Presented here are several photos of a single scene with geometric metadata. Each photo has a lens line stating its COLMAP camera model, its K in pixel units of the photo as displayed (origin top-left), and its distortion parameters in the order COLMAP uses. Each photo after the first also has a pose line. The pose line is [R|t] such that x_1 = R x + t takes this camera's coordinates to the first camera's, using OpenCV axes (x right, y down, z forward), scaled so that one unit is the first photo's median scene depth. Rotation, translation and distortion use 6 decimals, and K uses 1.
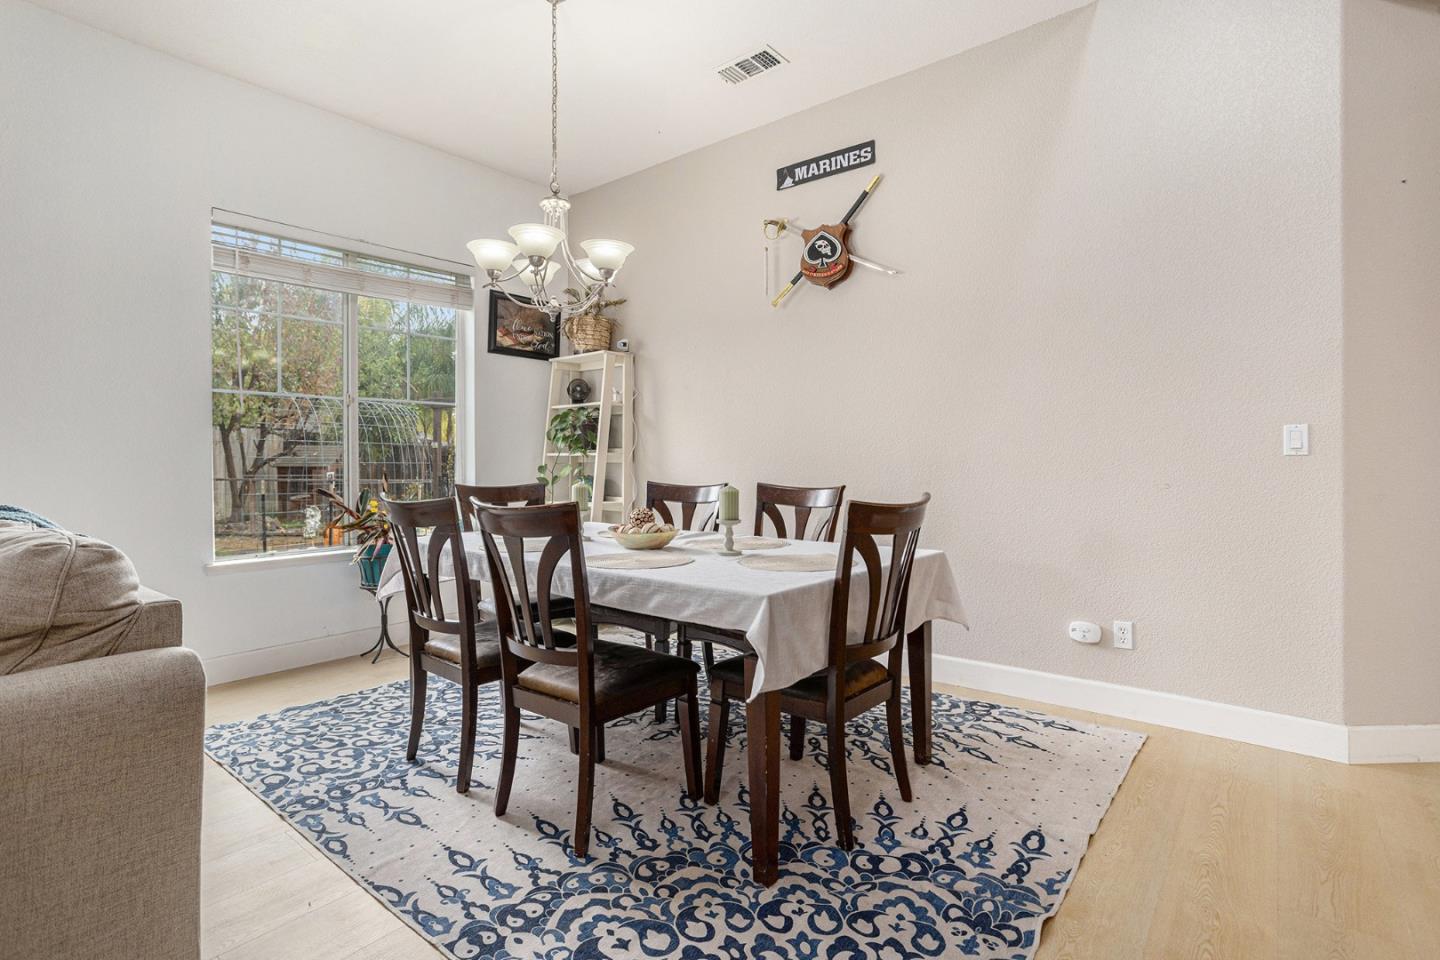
lens RADIAL K [[720.3, 0, 718.7], [0, 720.3, 462.4], [0, 0, 1]] dist [-0.038634, 0.026709]
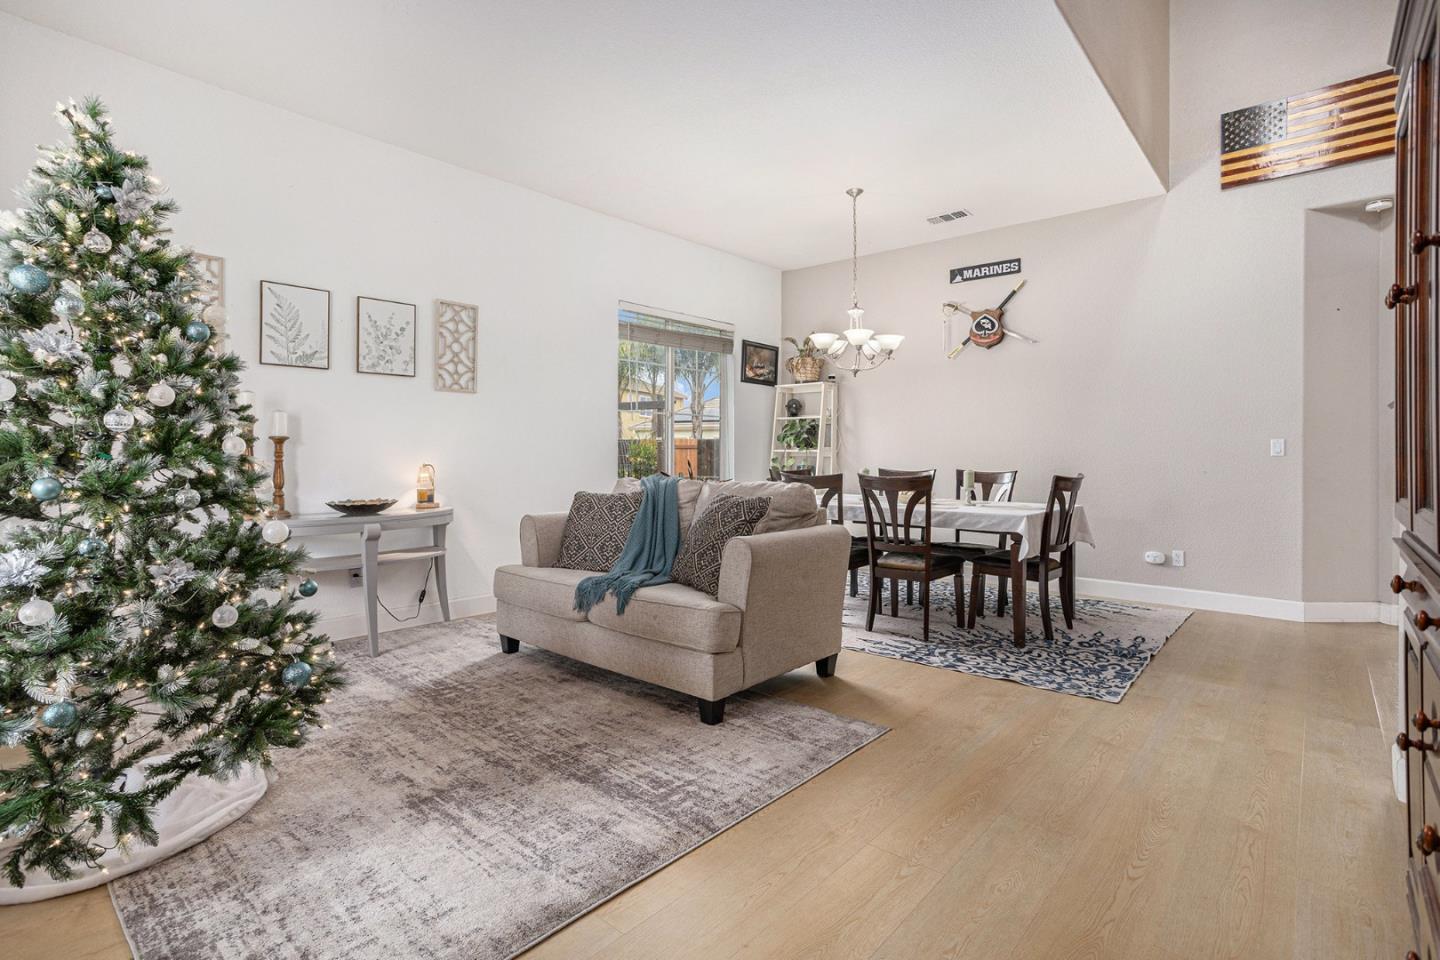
lens RADIAL K [[712.1, 0, 720.2], [0, 712.1, 454.1], [0, 0, 1]] dist [-0.000799, -0.000123]
pose [[0.999406, 0.008775, -0.033321, -0.391966], [-0.008813, 0.999961, -0.000998, 0.000021], [0.033311, 0.001291, 0.999444, -0.613860]]
